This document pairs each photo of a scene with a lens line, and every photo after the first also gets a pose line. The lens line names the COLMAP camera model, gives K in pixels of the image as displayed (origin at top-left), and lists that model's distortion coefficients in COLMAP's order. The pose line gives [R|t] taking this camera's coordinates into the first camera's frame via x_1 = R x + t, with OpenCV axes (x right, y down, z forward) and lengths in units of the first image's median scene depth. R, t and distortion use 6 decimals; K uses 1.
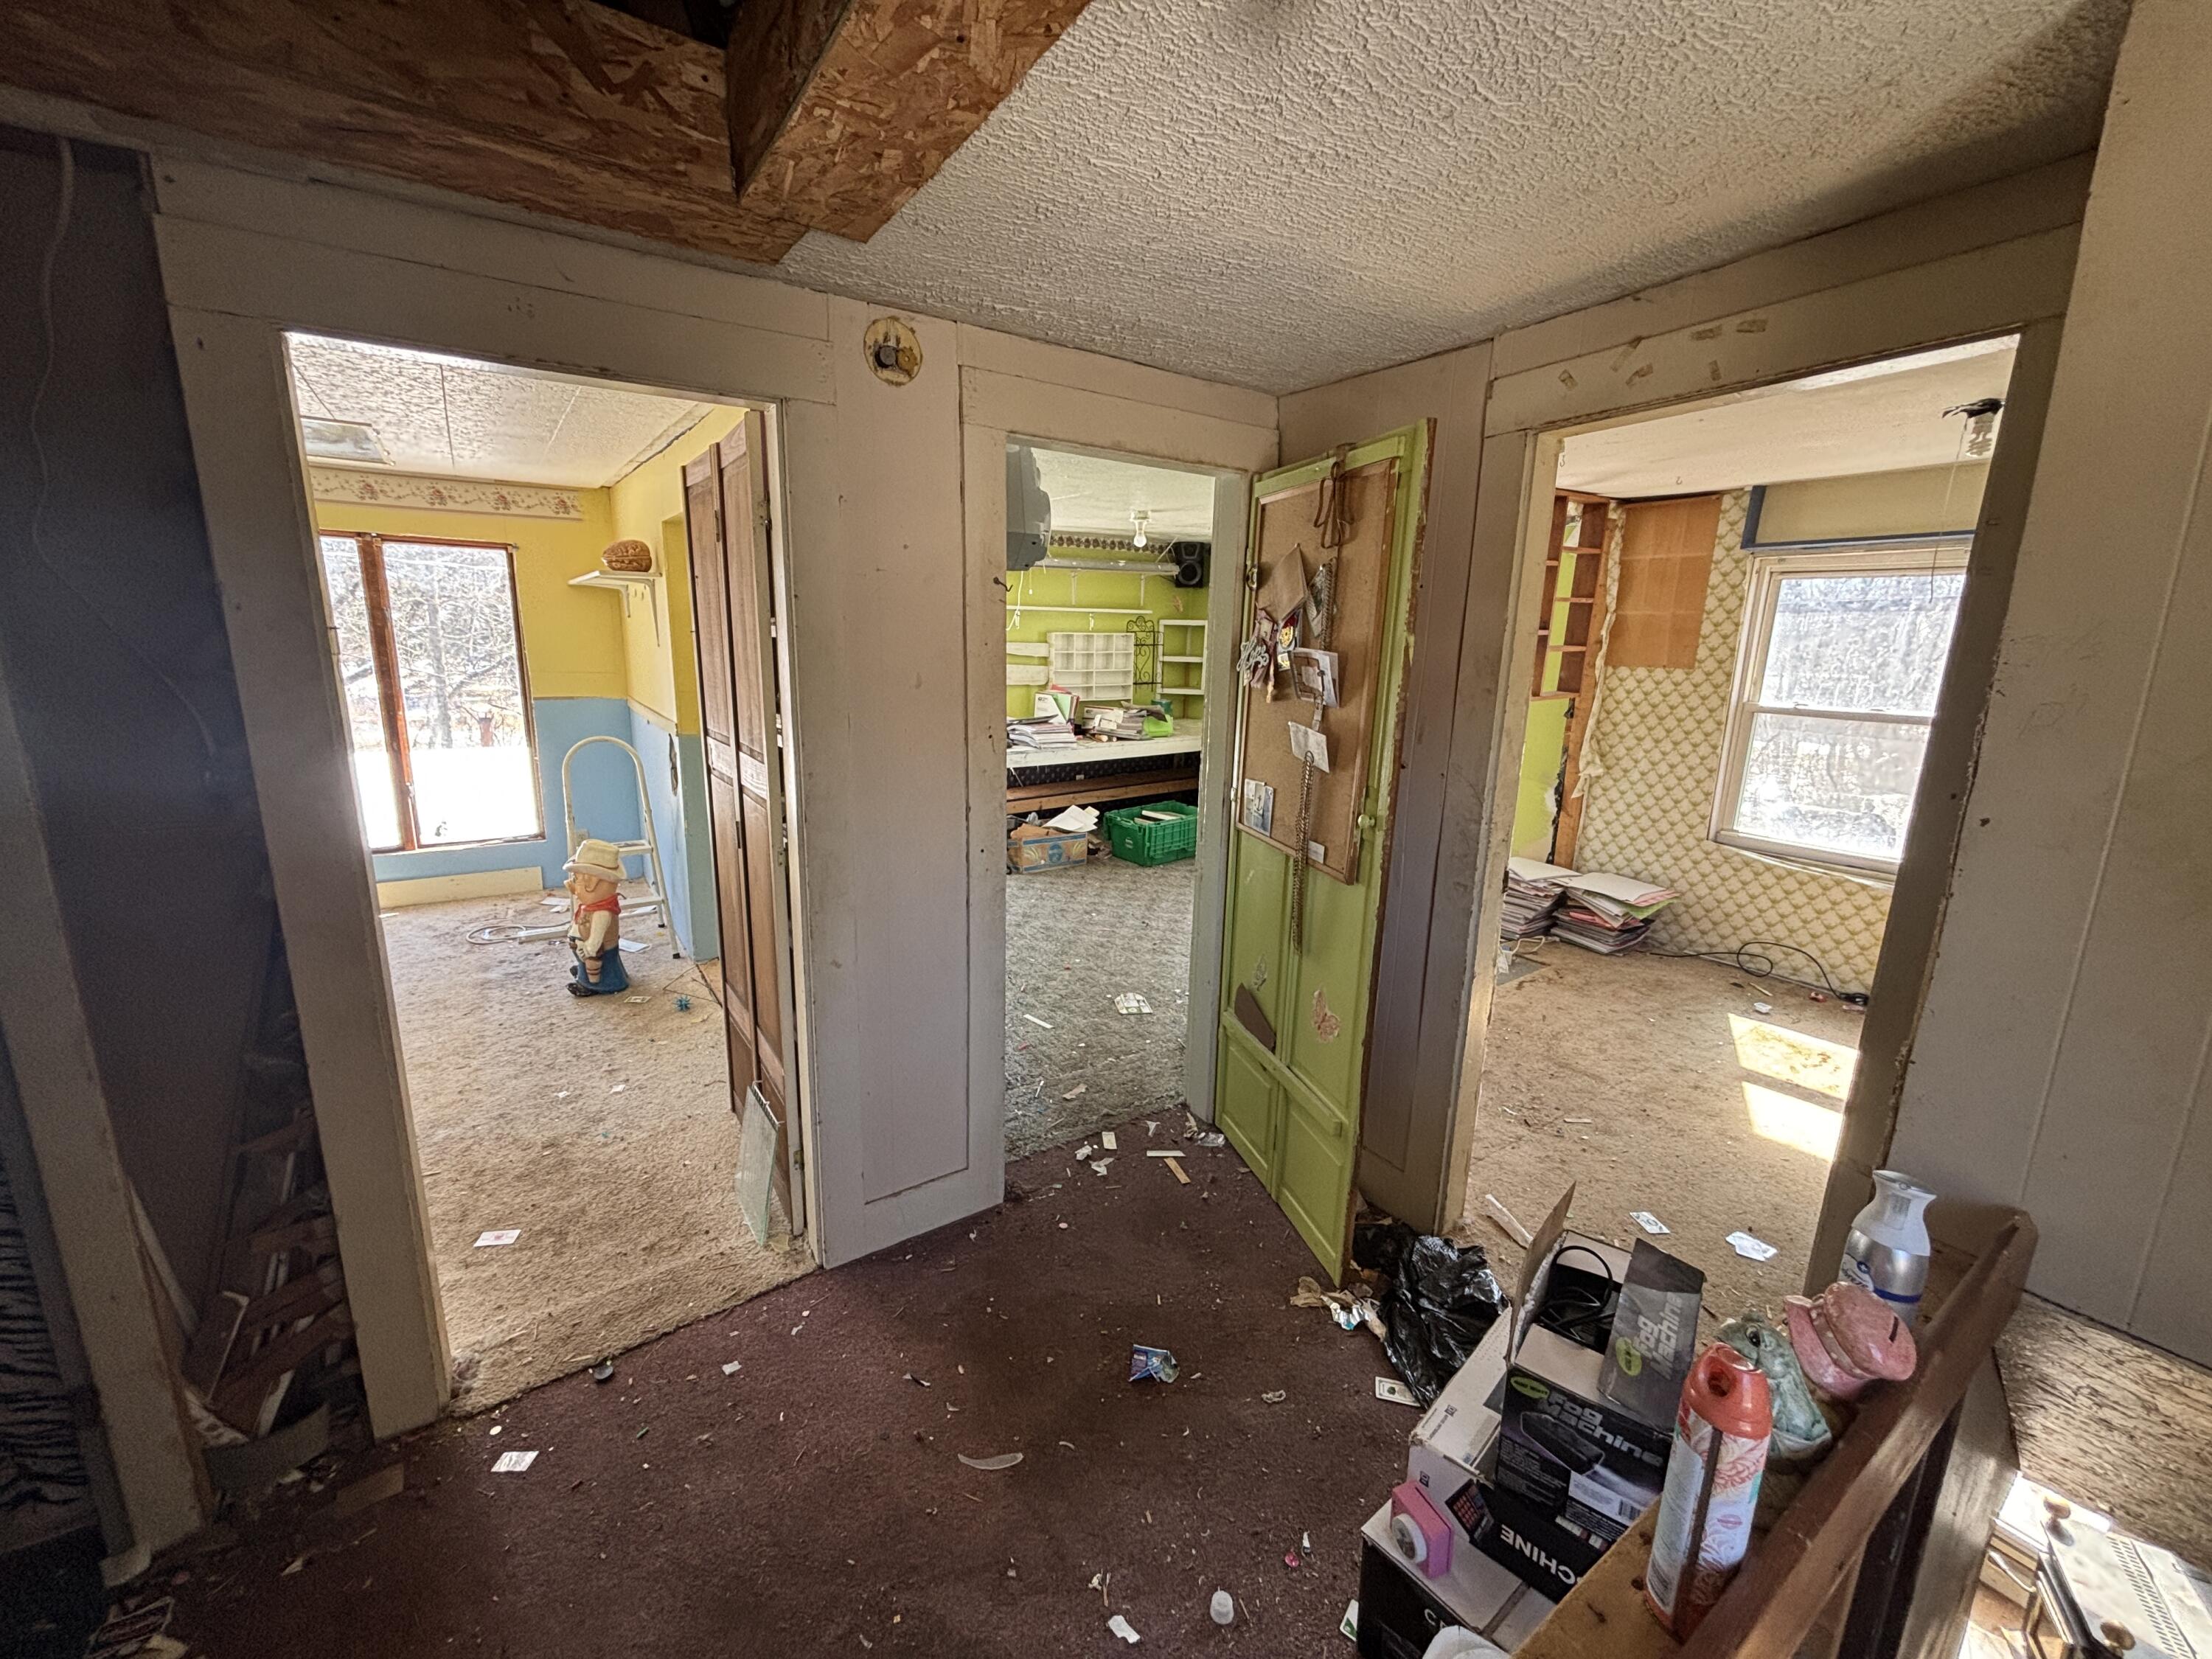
lens RADIAL K [[890.3, 0, 1106.2], [0, 890.3, 826.1], [0, 0, 1]] dist [0.000457, 0.000024]
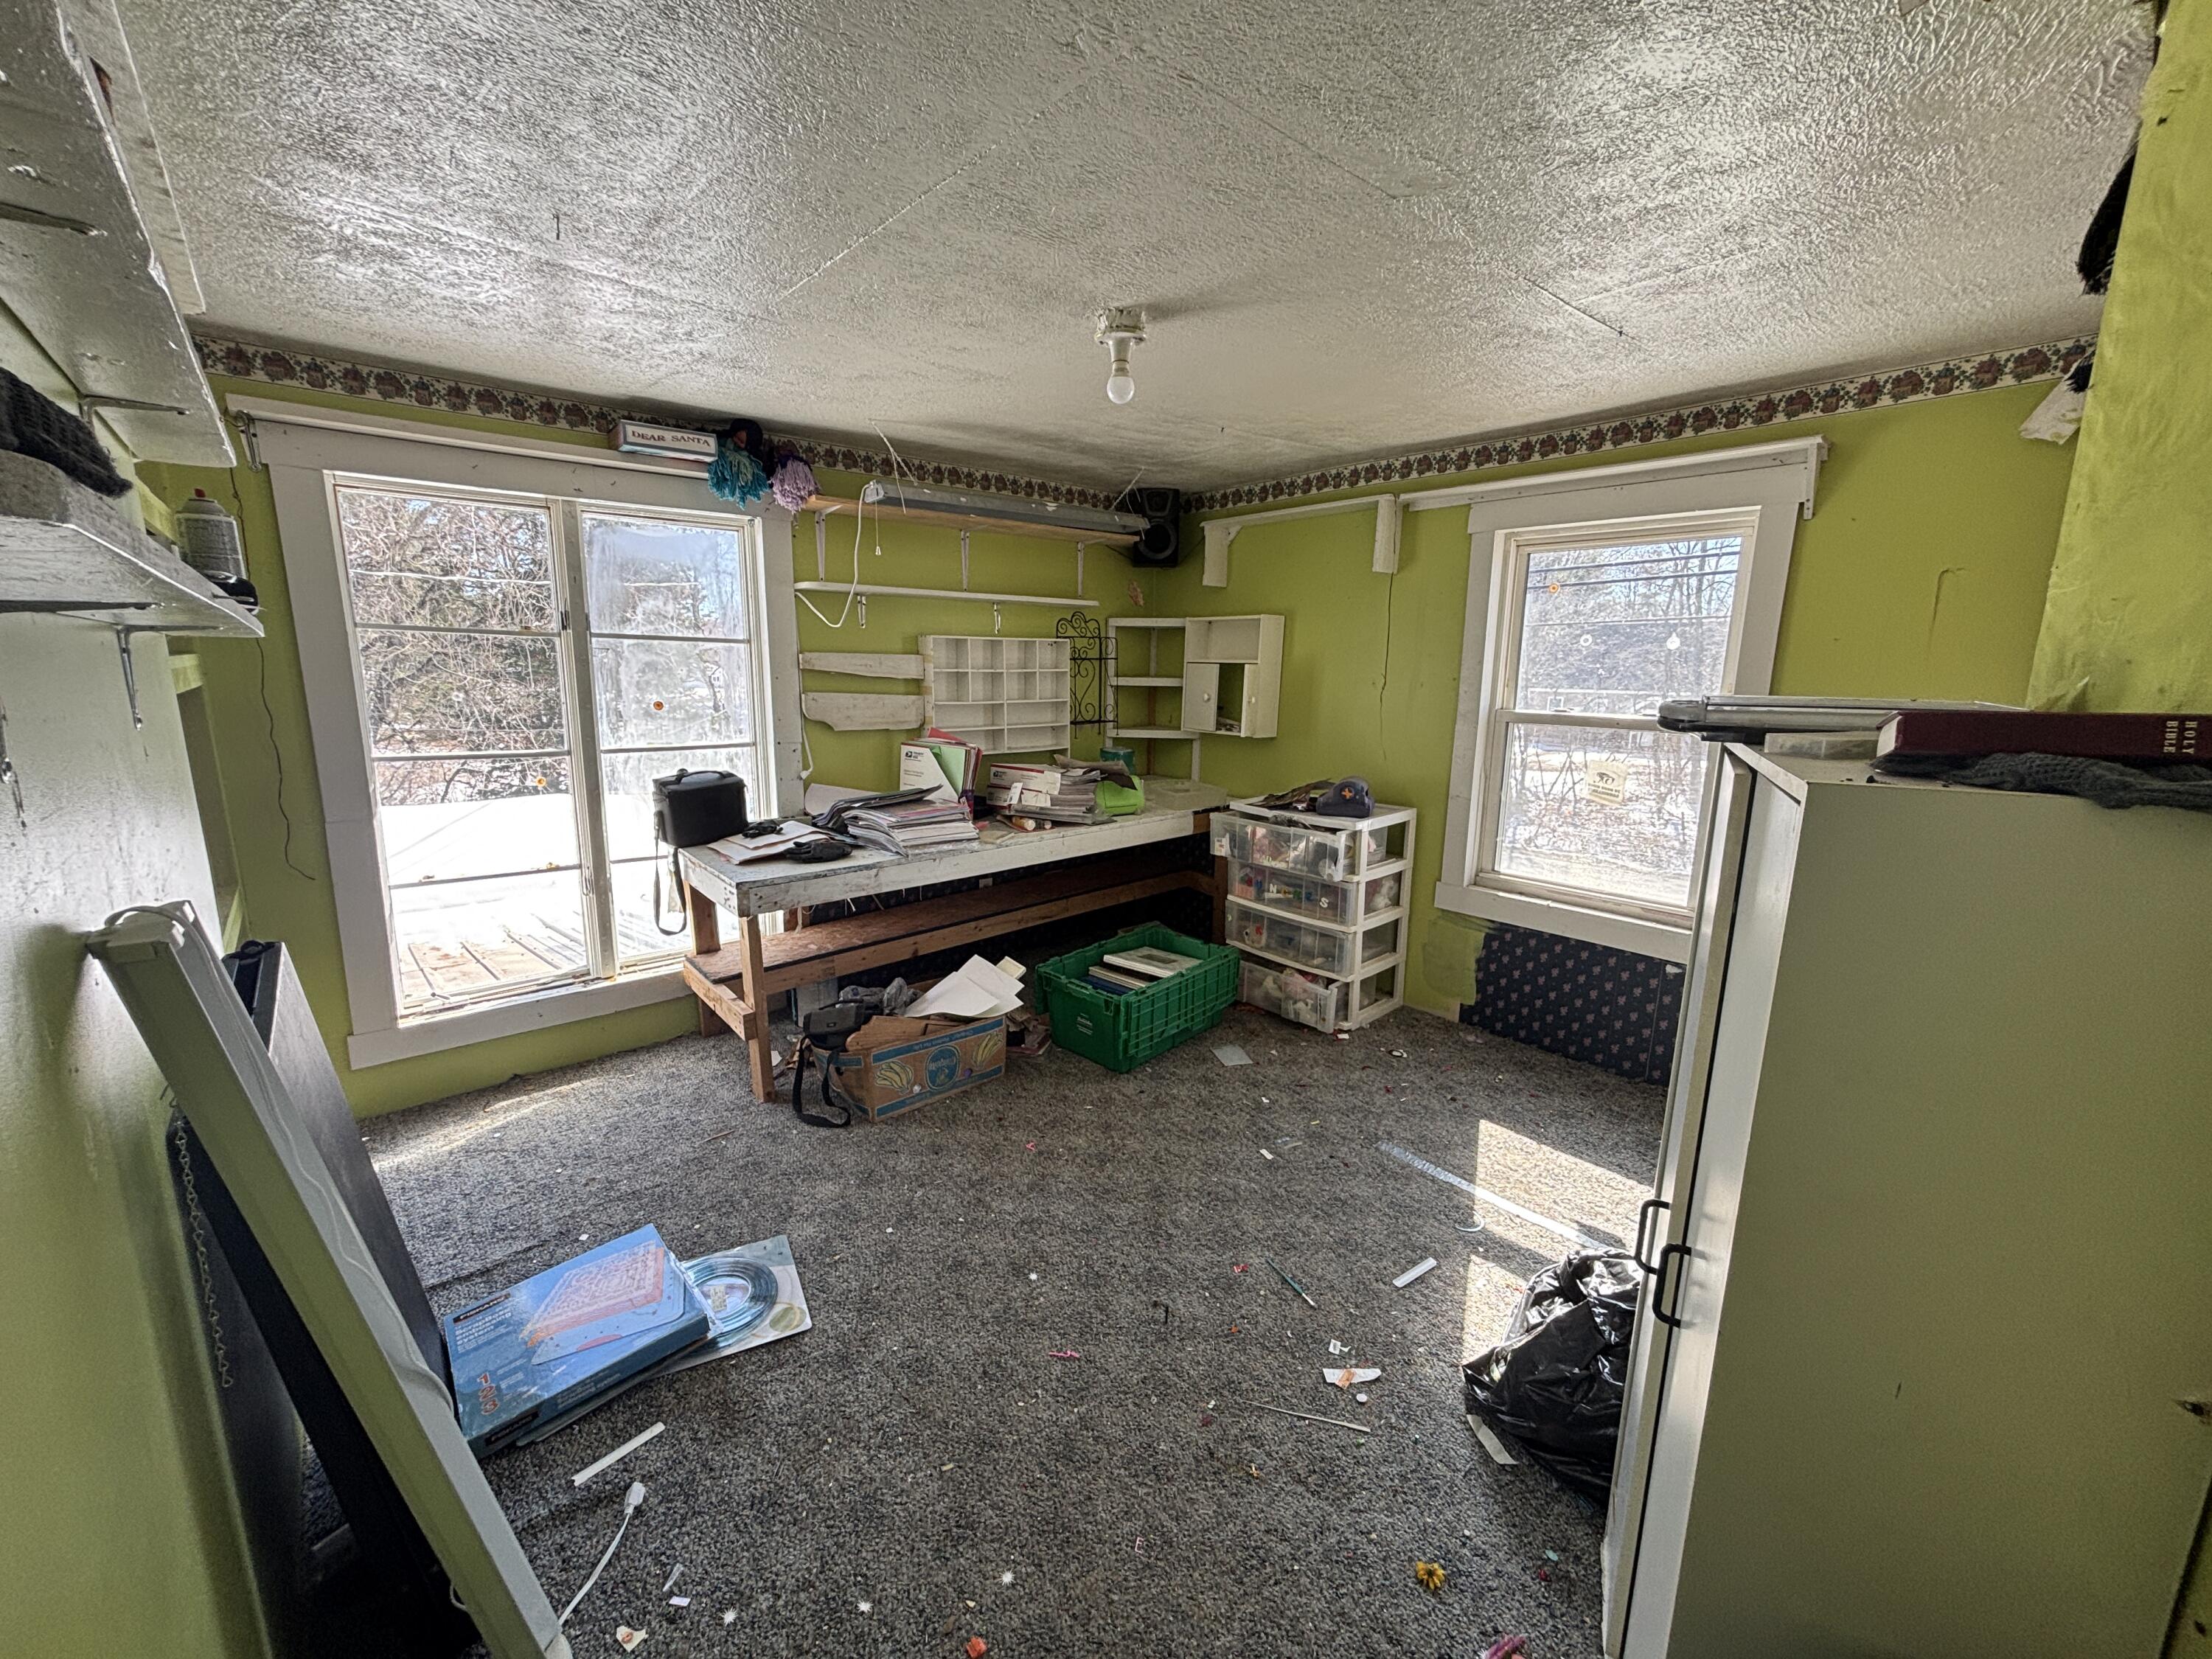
lens RADIAL K [[890.3, 0, 1103.7], [0, 890.3, 833.8], [0, 0, 1]] dist [0.000457, 0.000024]
pose [[0.993969, -0.032741, 0.104664, -0.013851], [0.035740, 0.998999, -0.026913, -0.075273], [-0.103678, 0.030491, 0.994143, 0.443110]]
